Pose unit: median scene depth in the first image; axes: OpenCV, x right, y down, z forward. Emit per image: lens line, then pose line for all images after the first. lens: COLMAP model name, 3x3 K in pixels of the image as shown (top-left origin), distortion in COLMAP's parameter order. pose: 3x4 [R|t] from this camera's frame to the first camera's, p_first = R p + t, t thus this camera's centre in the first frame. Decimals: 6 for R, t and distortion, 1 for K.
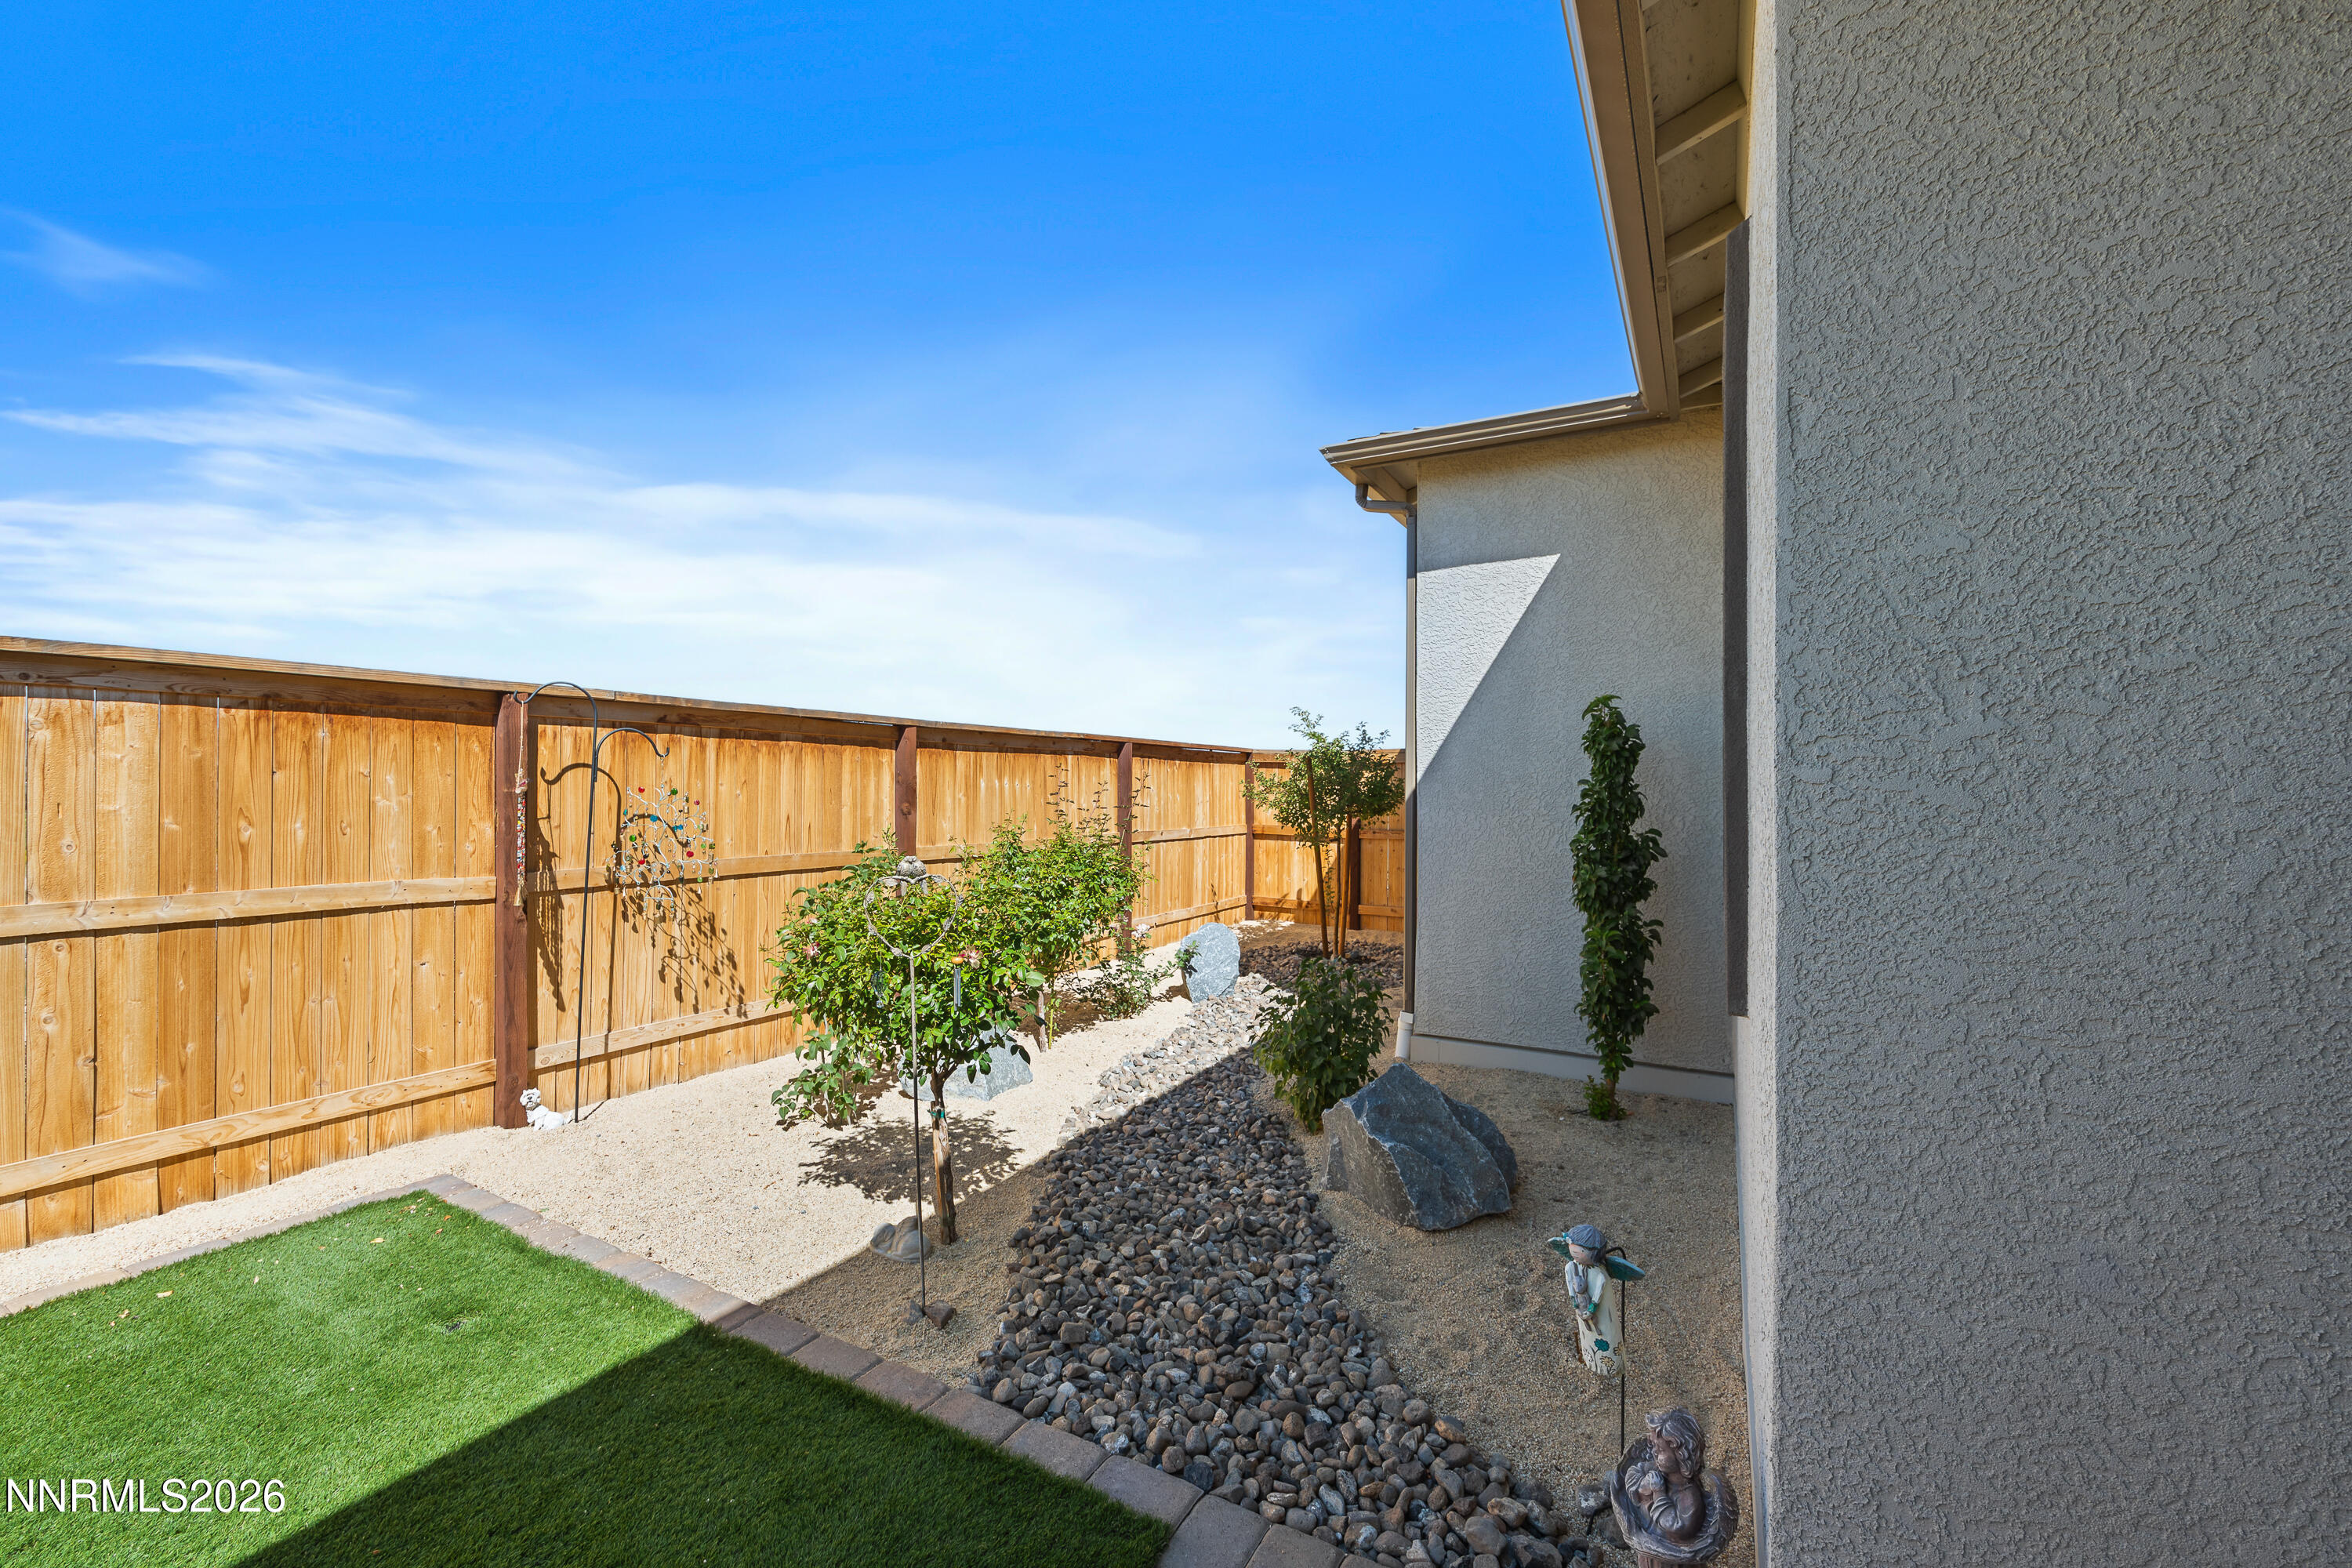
lens RADIAL K [[955.4, 0, 1165.2], [0, 955.4, 786.2], [0, 0, 1]] dist [0.000079, -0.000085]
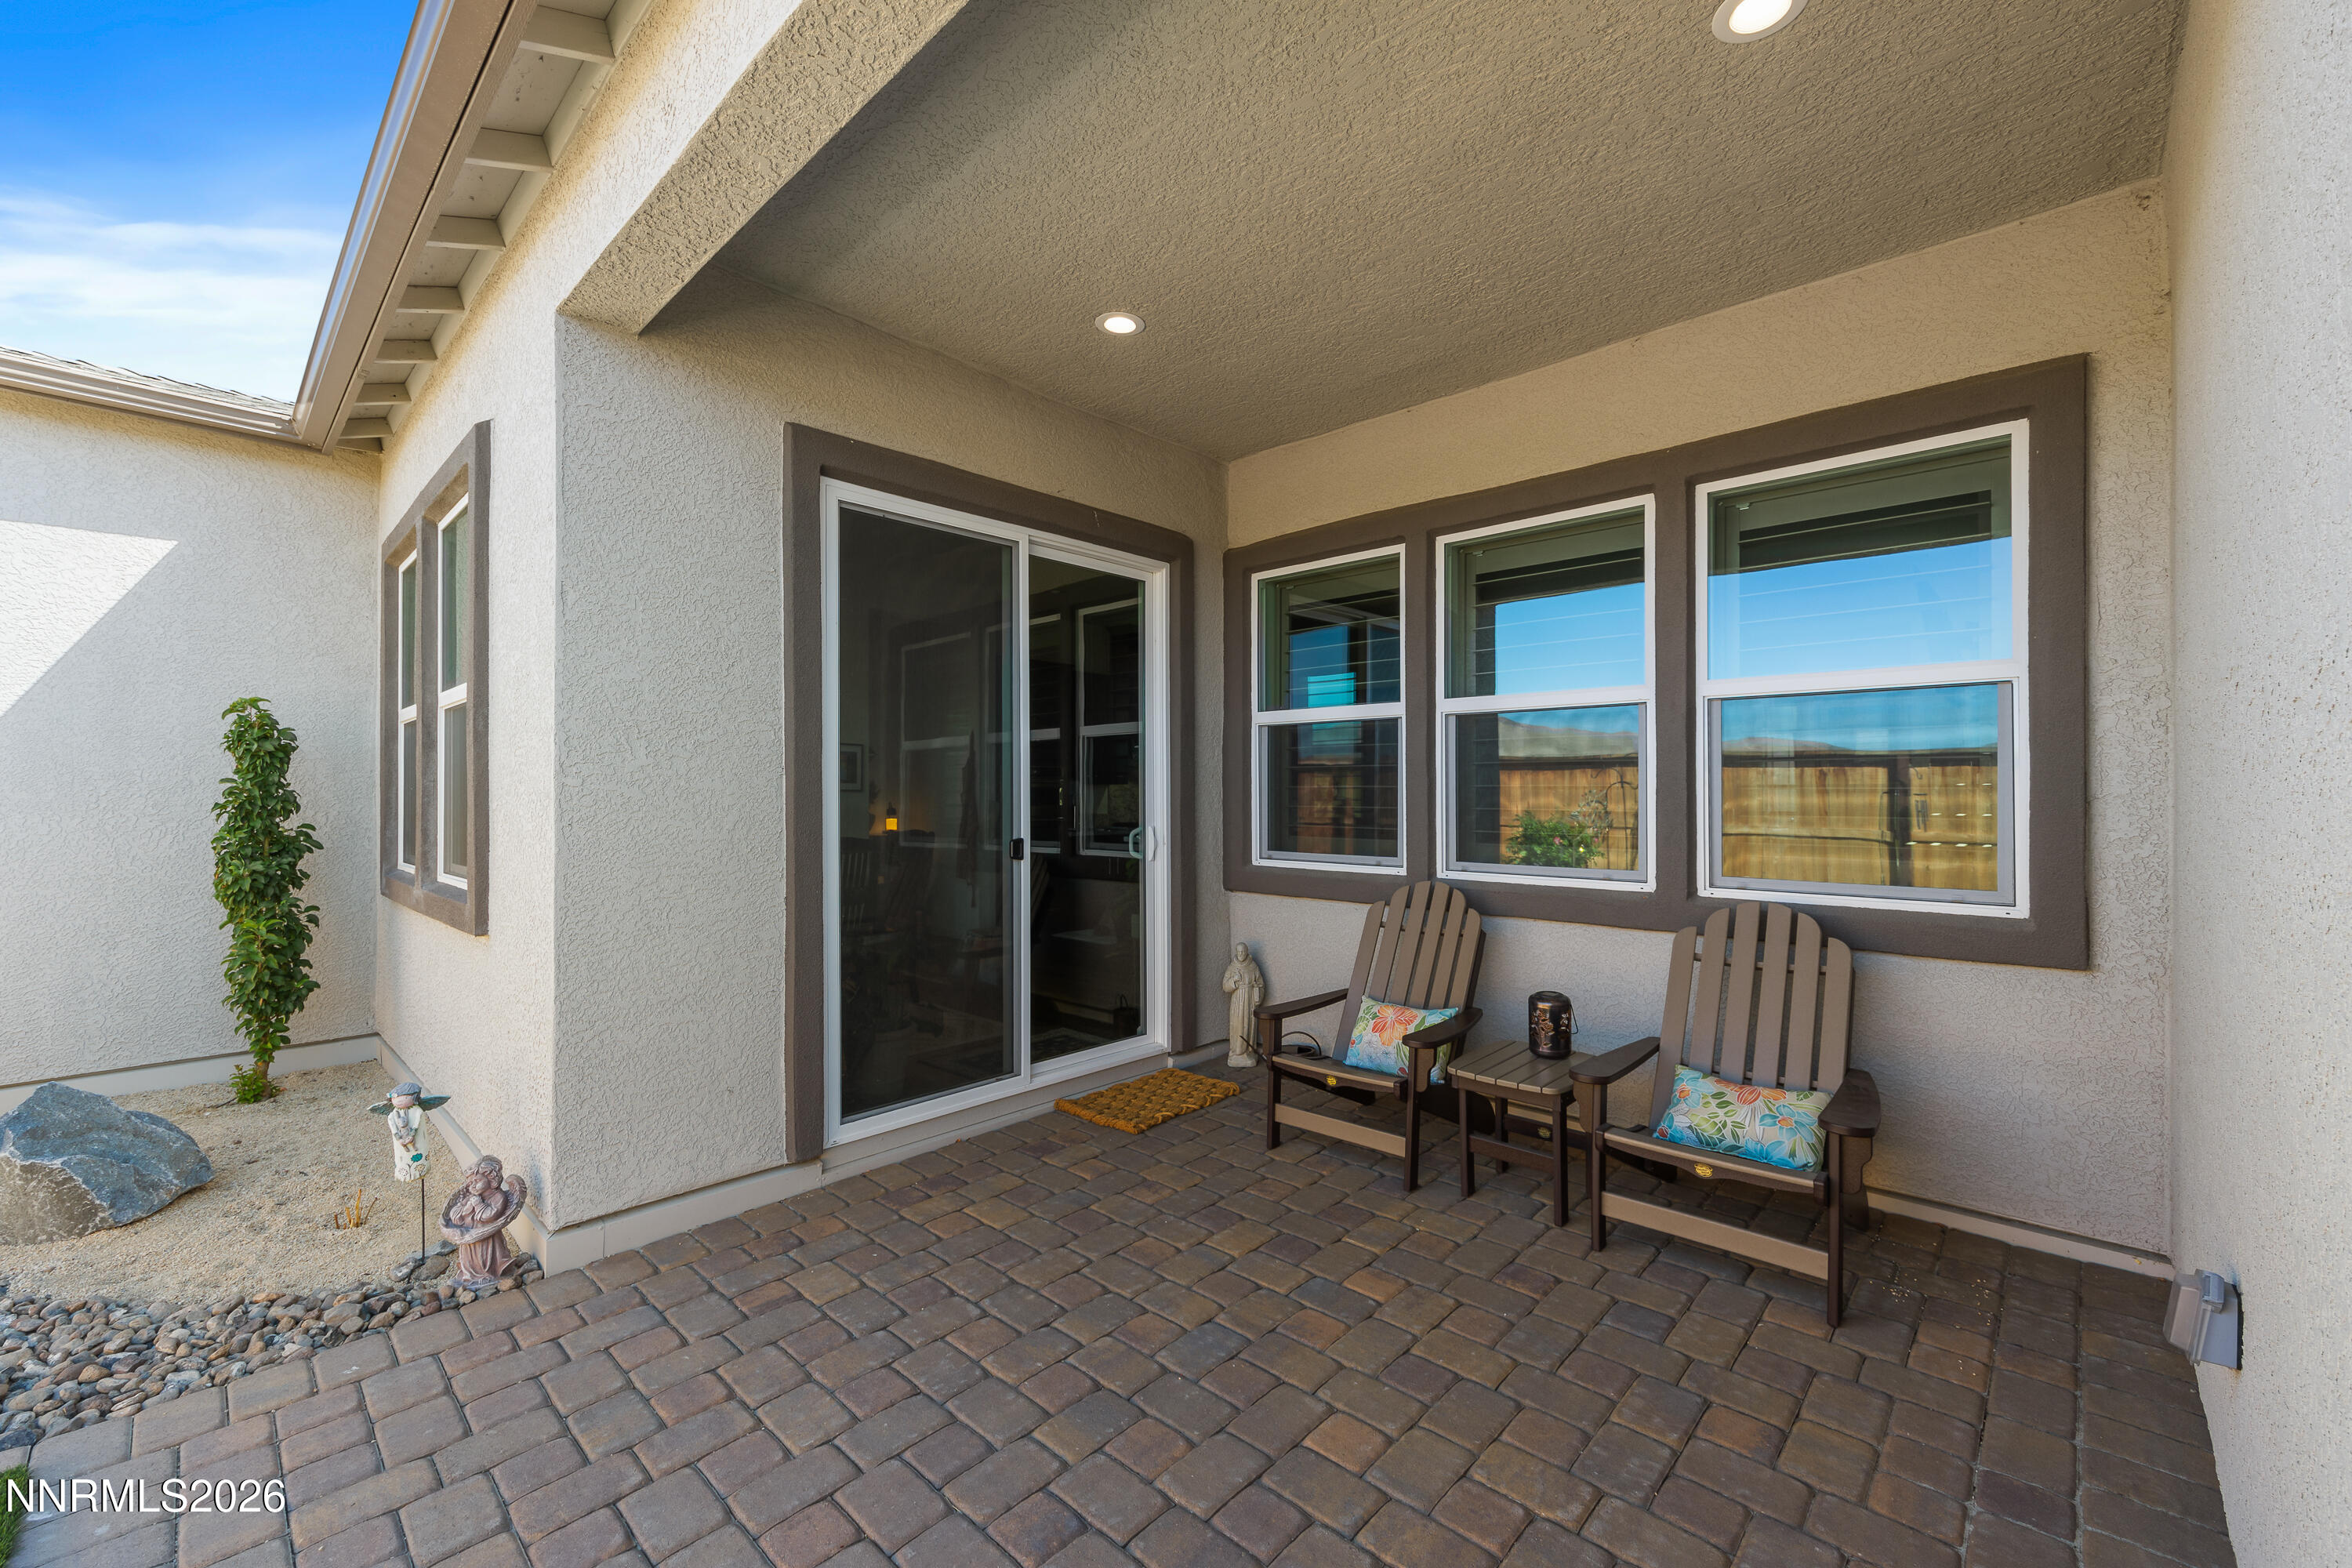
lens RADIAL K [[958.5, 0, 1174.6], [0, 958.5, 786.6], [0, 0, 1]] dist [0.000895, 0.000206]
pose [[0.237530, 0.001267, 0.971379, -0.348409], [-0.005057, 0.999987, -0.000067, -0.003211], [-0.971367, -0.004897, 0.237534, -0.247333]]
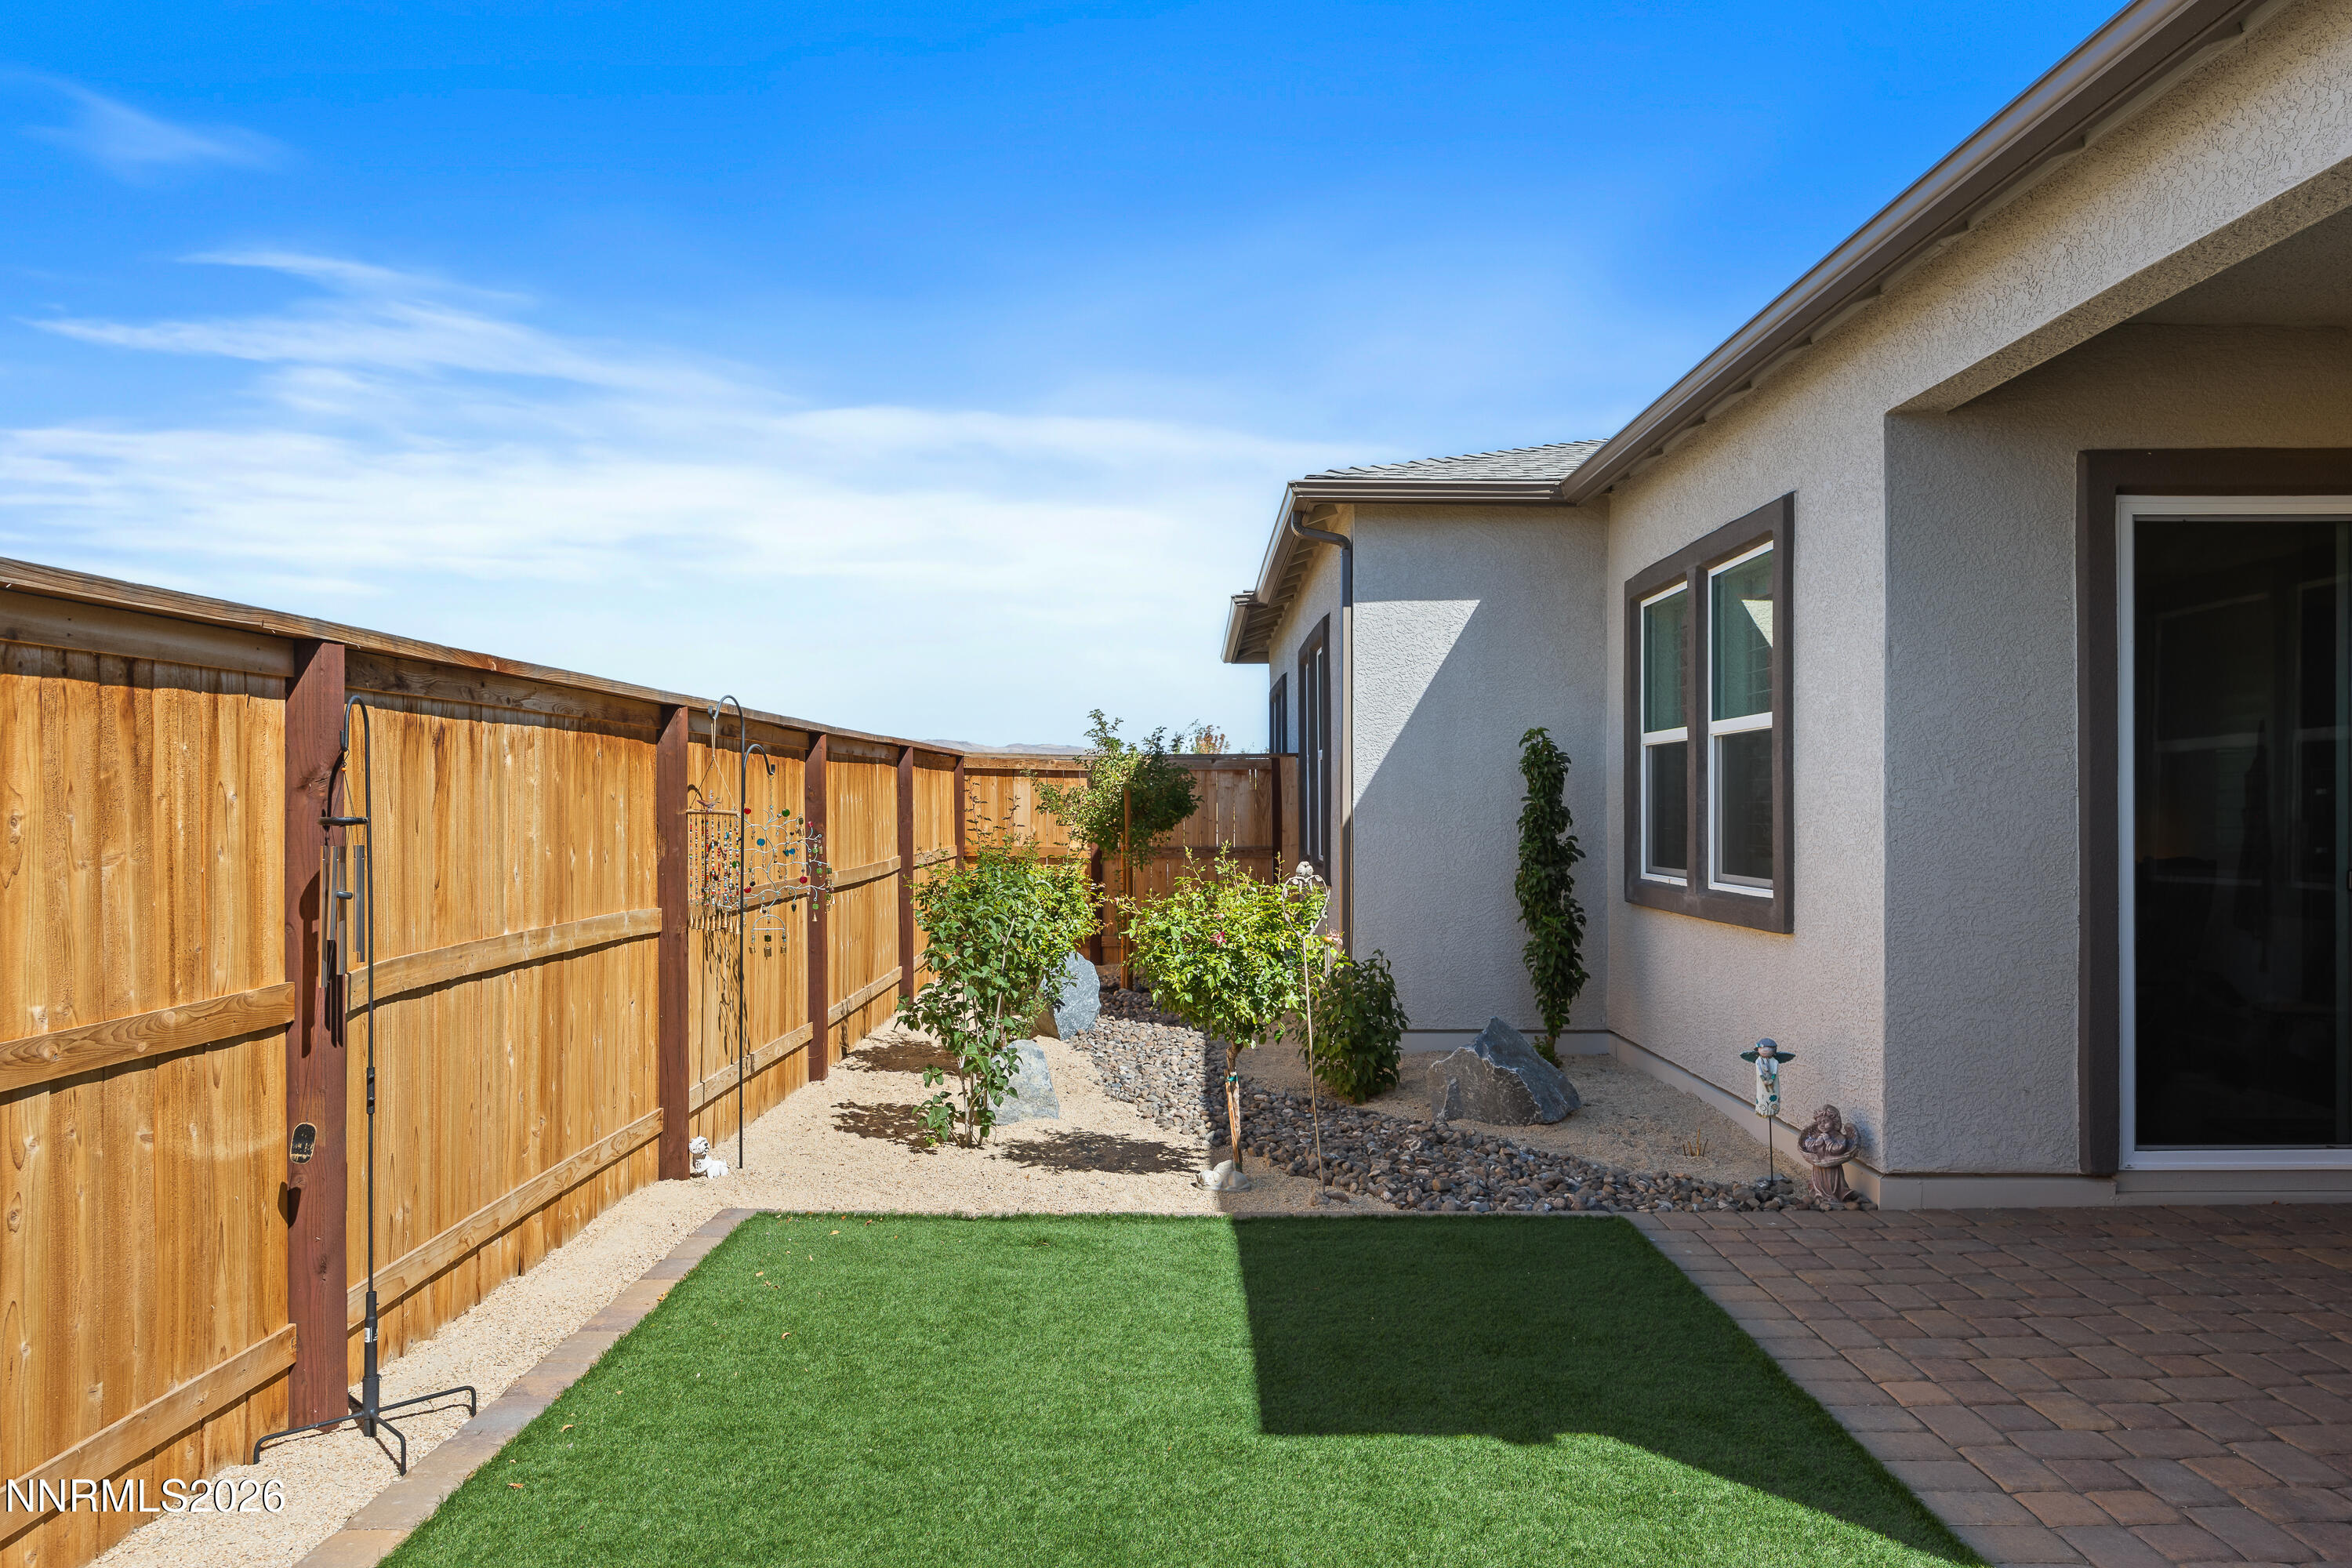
lens RADIAL K [[1502.5, 0, 1172.4], [0, 1502.5, 808.5], [0, 0, 1]] dist [-0.001820, 0.001517]
pose [[0.868972, -0.006047, 0.494825, -0.997792], [-0.000263, 0.999920, 0.012682, -0.018034], [-0.494862, -0.011150, 0.868900, -0.489857]]
